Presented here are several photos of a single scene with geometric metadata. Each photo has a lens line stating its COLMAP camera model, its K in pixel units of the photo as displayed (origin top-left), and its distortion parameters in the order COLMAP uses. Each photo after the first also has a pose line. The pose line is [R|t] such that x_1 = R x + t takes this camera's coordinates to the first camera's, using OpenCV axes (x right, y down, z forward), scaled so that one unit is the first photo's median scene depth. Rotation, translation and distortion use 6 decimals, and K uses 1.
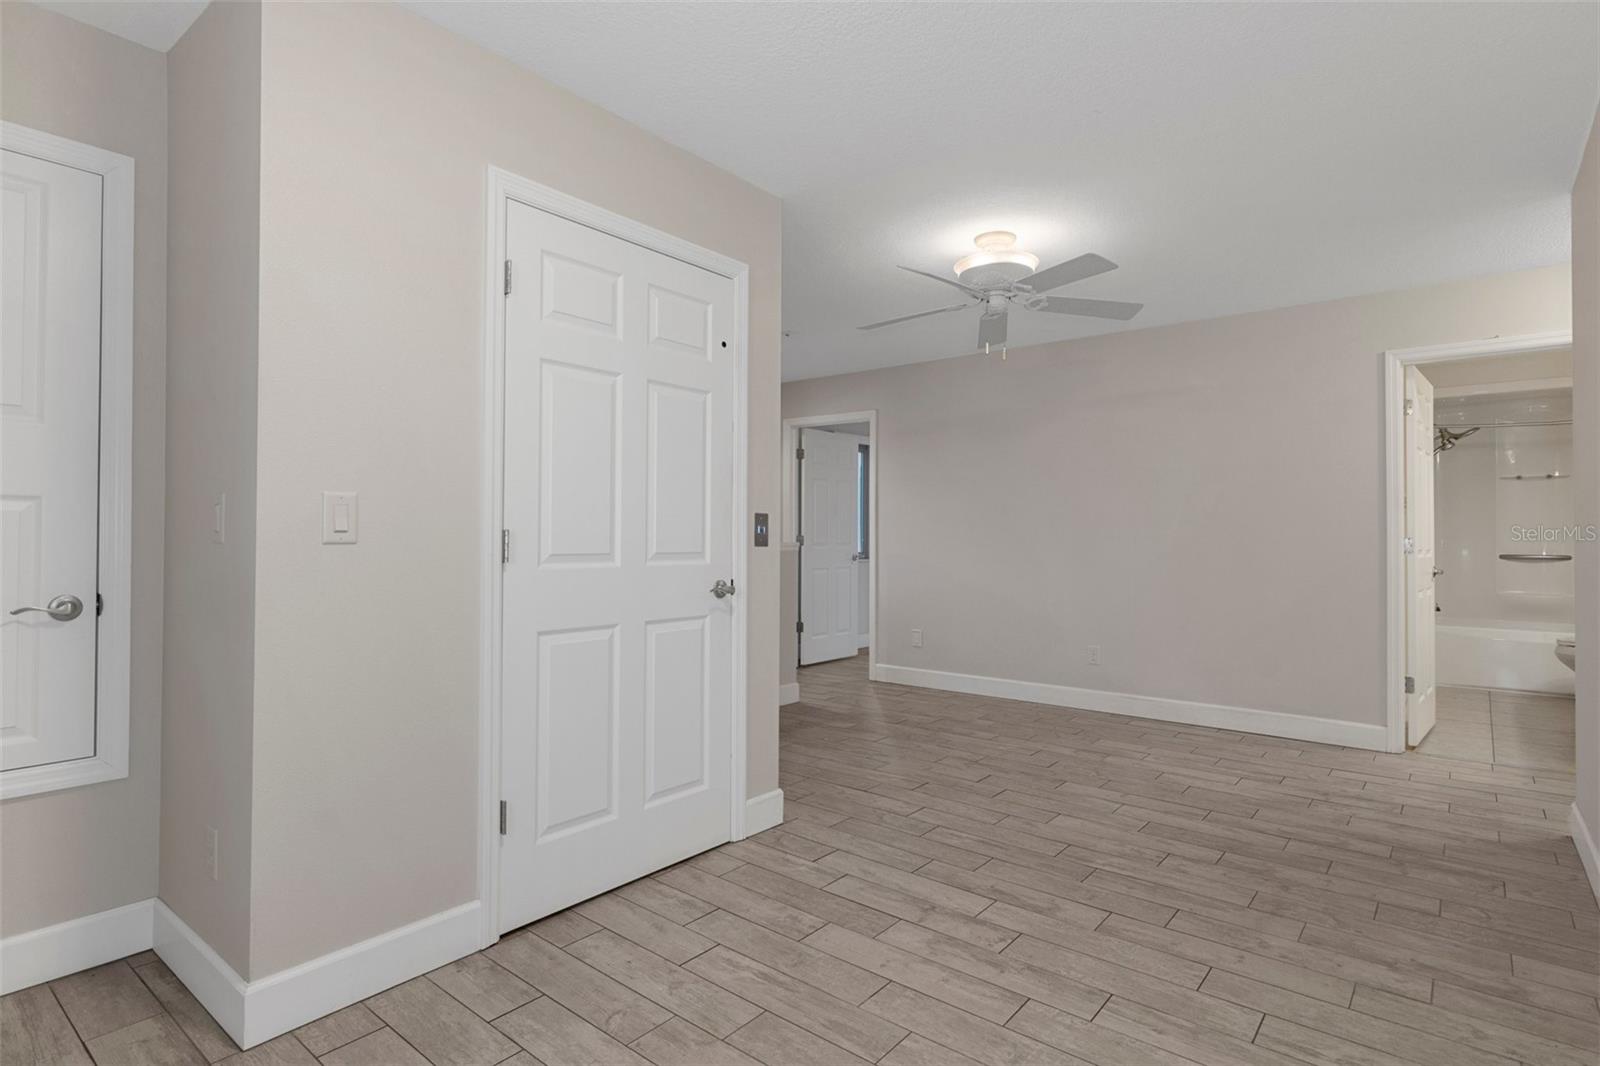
lens RADIAL K [[822.8, 0, 798.0], [0, 822.8, 530.0], [0, 0, 1]] dist [0.002410, -0.000378]
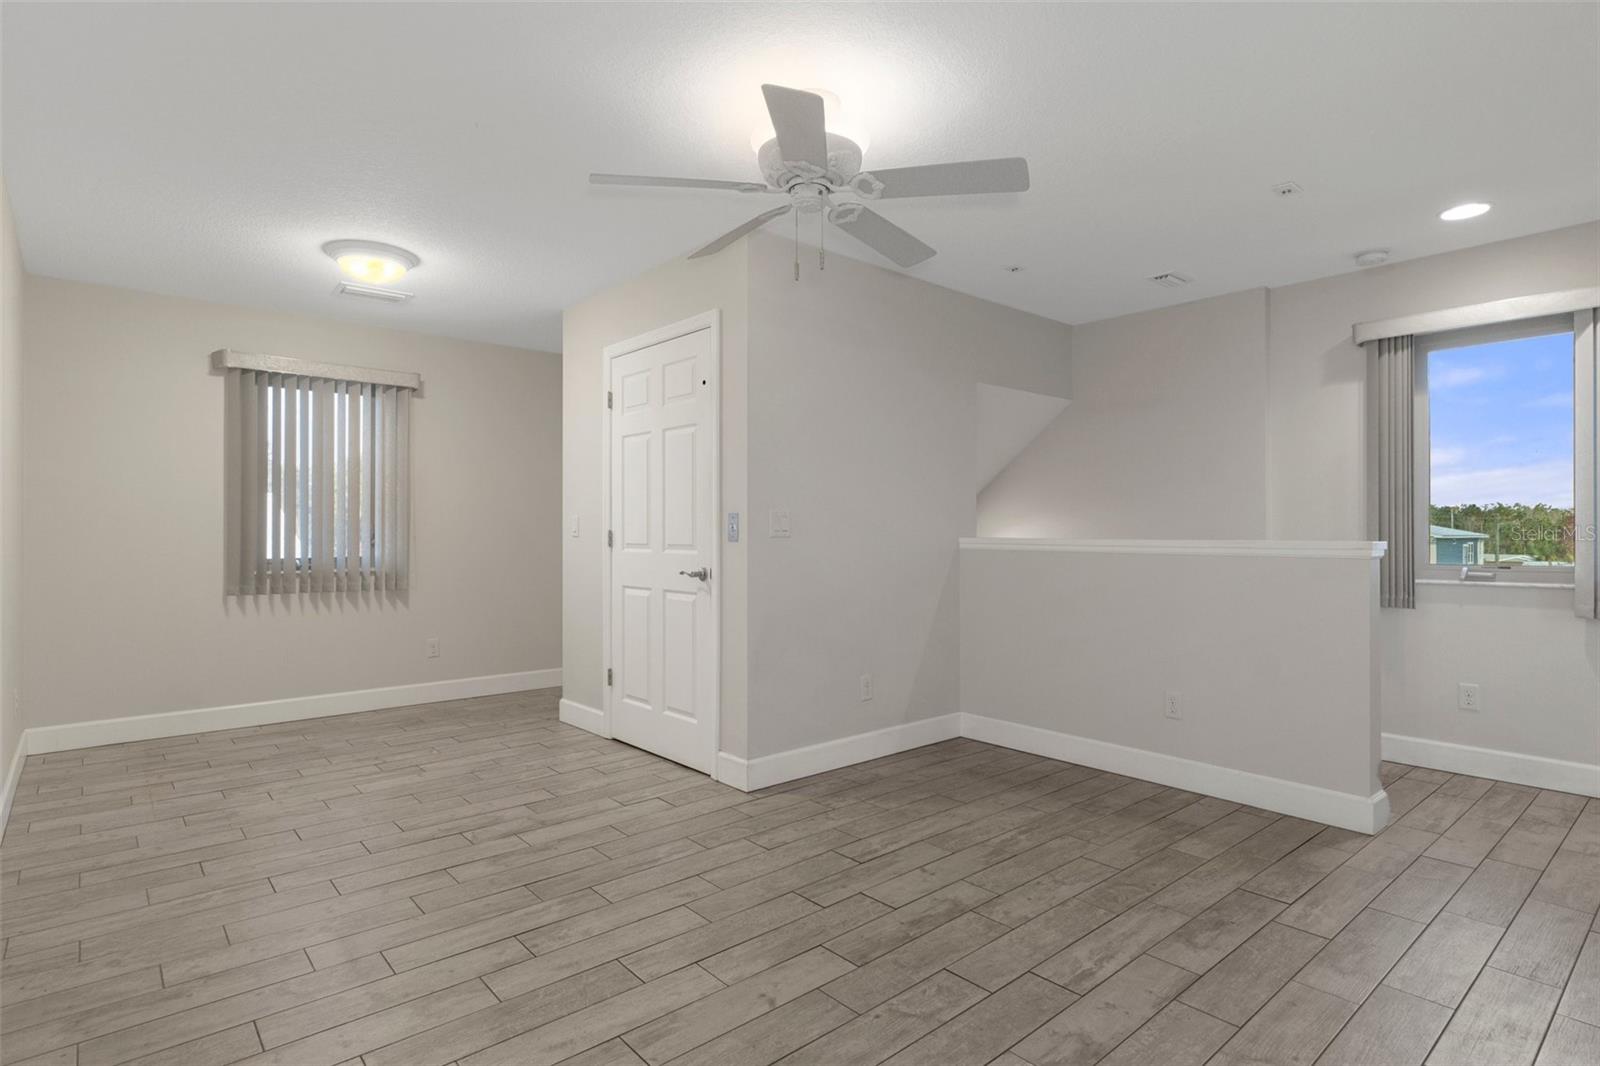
lens RADIAL K [[822.8, 0, 798.0], [0, 822.8, 530.0], [0, 0, 1]] dist [0.002410, -0.000378]
pose [[-0.173638, -0.006602, -0.984787, 1.143746], [0.008927, 0.999926, -0.008277, 0.015549], [0.984769, -0.010229, -0.173566, 1.364896]]
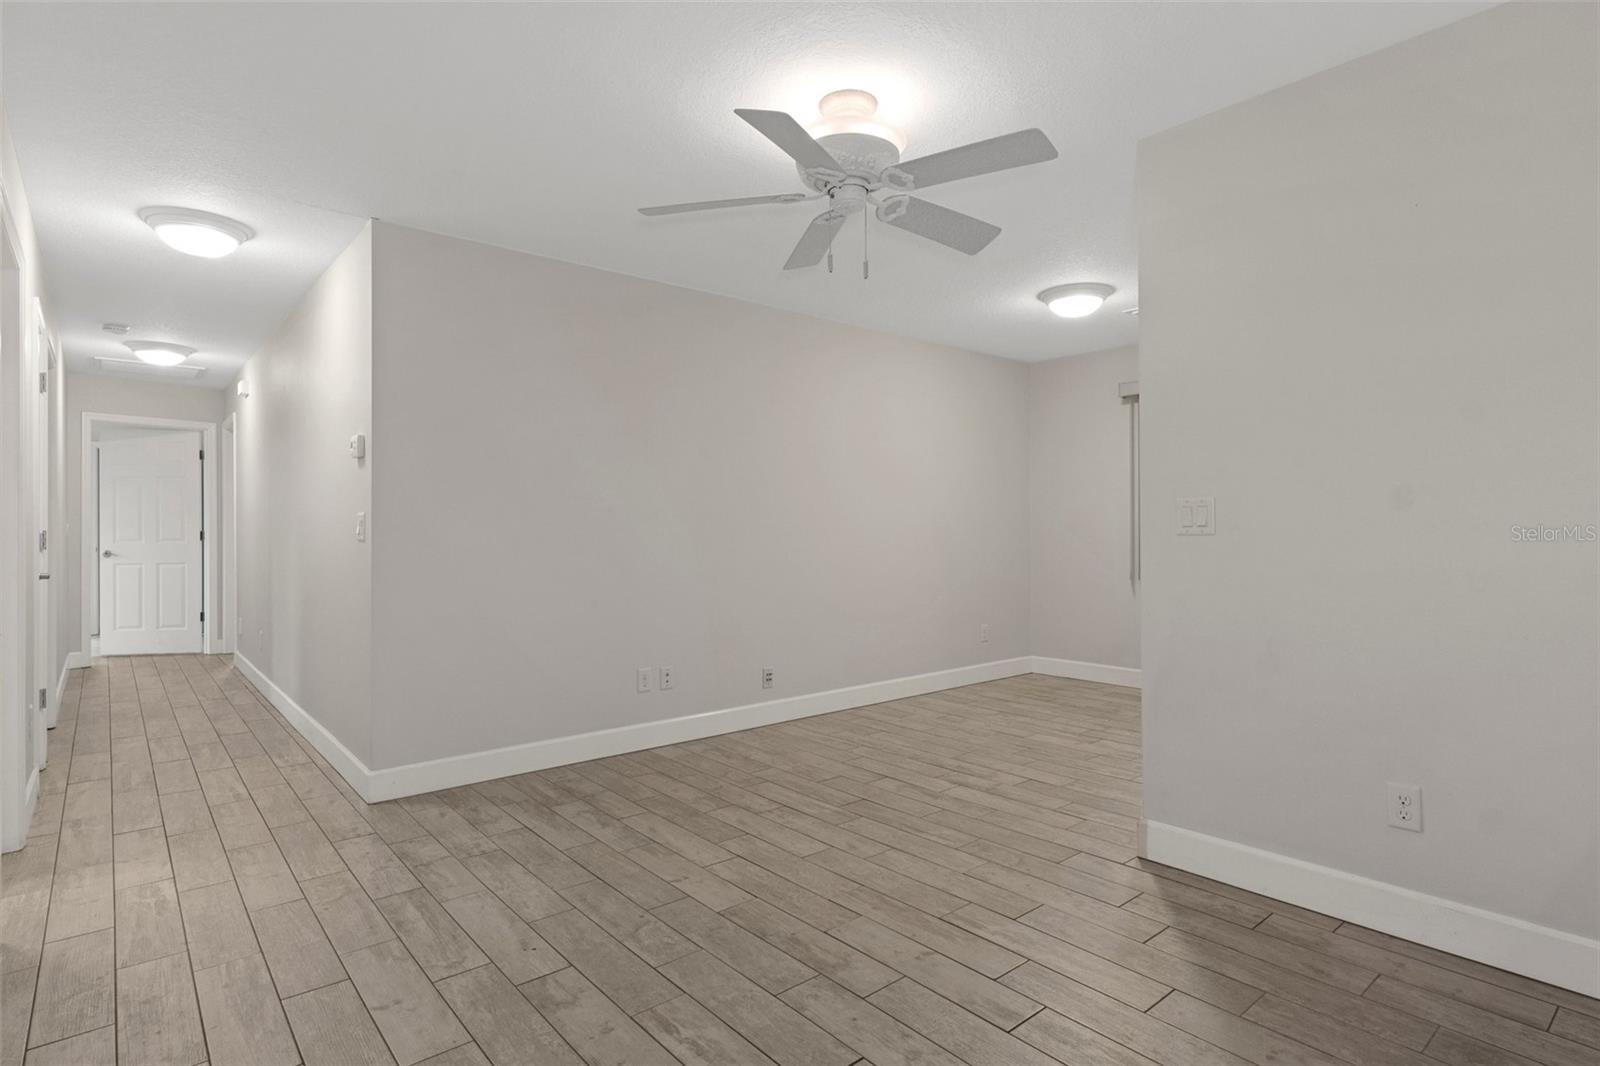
lens RADIAL K [[822.8, 0, 798.0], [0, 822.8, 530.0], [0, 0, 1]] dist [0.002410, -0.000378]
pose [[-0.982705, 0.001529, 0.185171, 0.188124], [-0.000234, 0.999955, -0.009498, 0.019505], [-0.185177, -0.009377, -0.982660, 2.085028]]
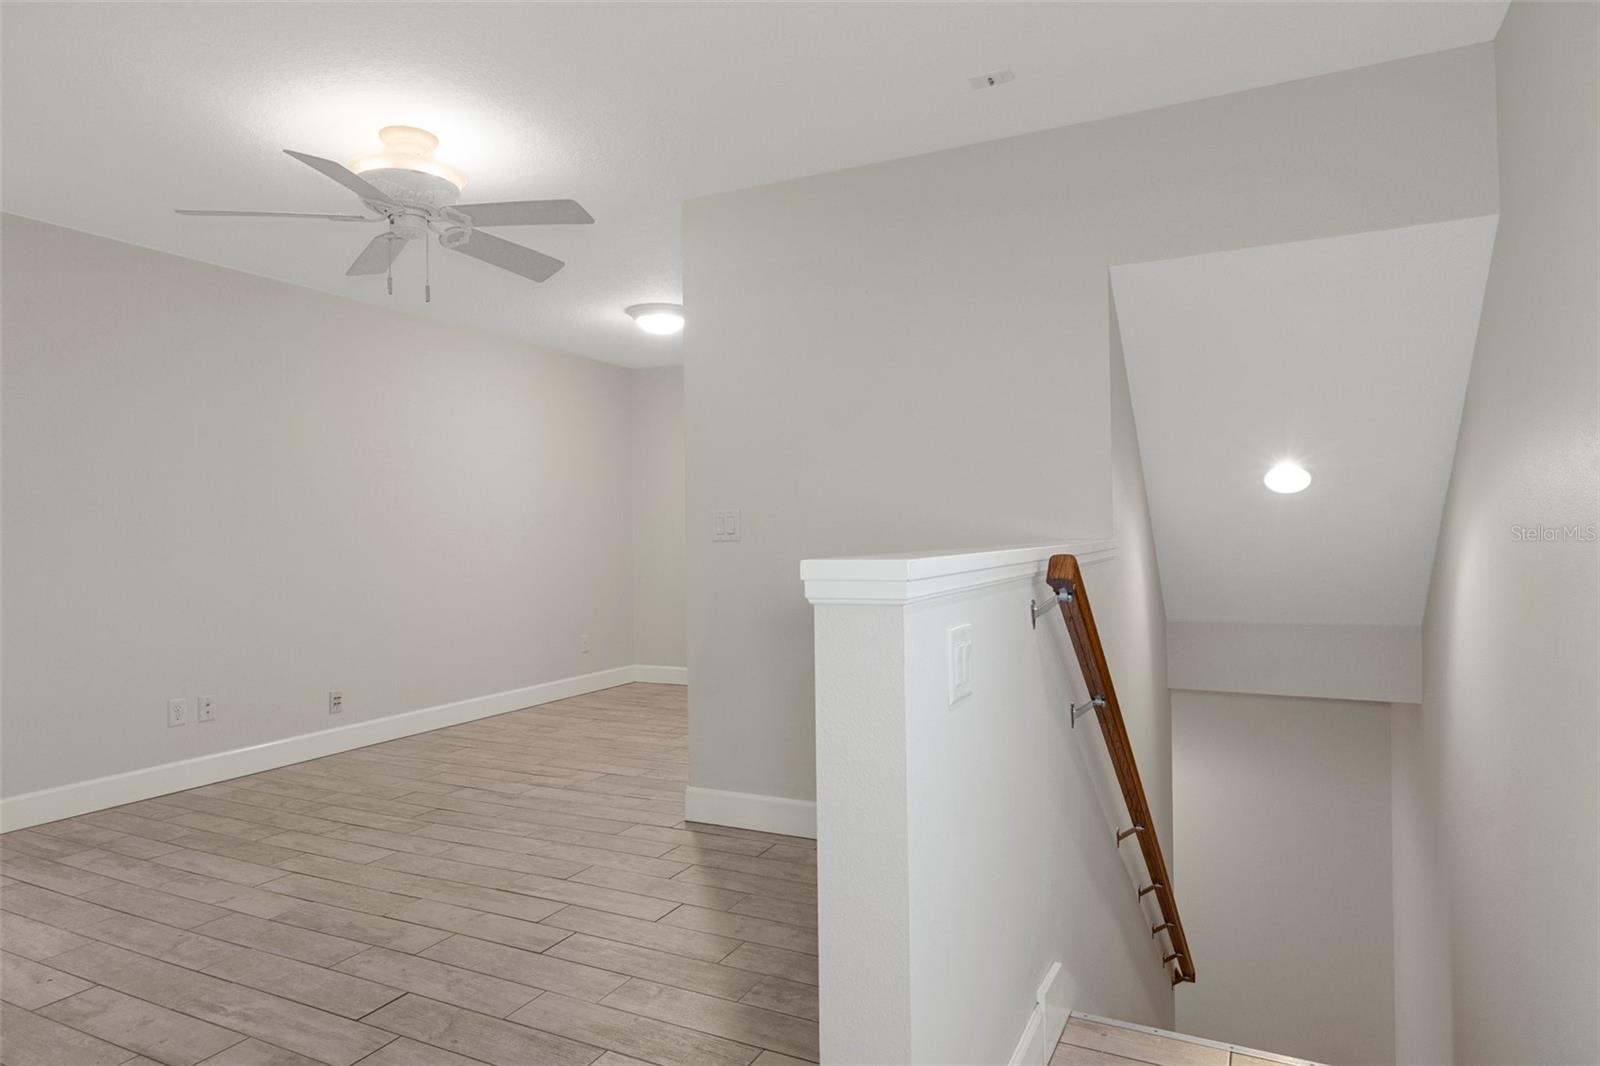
lens RADIAL K [[943.7, 0, 798.7], [0, 943.7, 525.4], [0, 0, 1]] dist [-0.002827, -0.001242]
pose [[-0.975917, 0.006137, -0.218056, 0.103524], [0.010901, 0.999727, -0.020649, 0.022423], [0.217870, -0.022528, -0.975718, 2.339139]]
